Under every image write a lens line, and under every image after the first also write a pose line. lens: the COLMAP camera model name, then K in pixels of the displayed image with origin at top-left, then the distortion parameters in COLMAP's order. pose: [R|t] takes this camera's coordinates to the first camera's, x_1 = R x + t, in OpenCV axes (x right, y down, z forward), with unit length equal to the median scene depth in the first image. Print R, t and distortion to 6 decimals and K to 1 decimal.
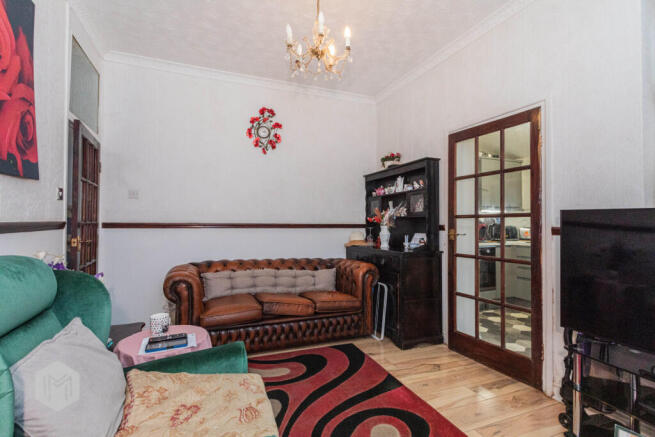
lens RADIAL K [[315.7, 0, 325.2], [0, 315.7, 217.3], [0, 0, 1]] dist [0.003427, 0.000219]
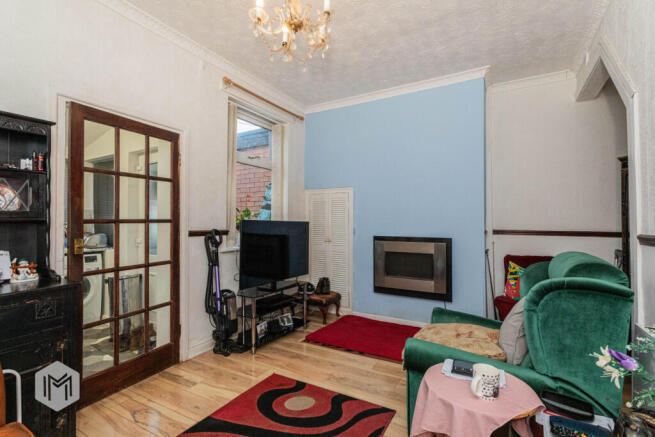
lens RADIAL K [[315.7, 0, 324.2], [0, 315.7, 219.8], [0, 0, 1]] dist [0.003427, 0.000219]
pose [[-0.623907, 0.012516, 0.781398, -0.609673], [-0.005783, 0.999770, -0.020632, 0.008735], [-0.781477, -0.017391, -0.623692, 1.252787]]
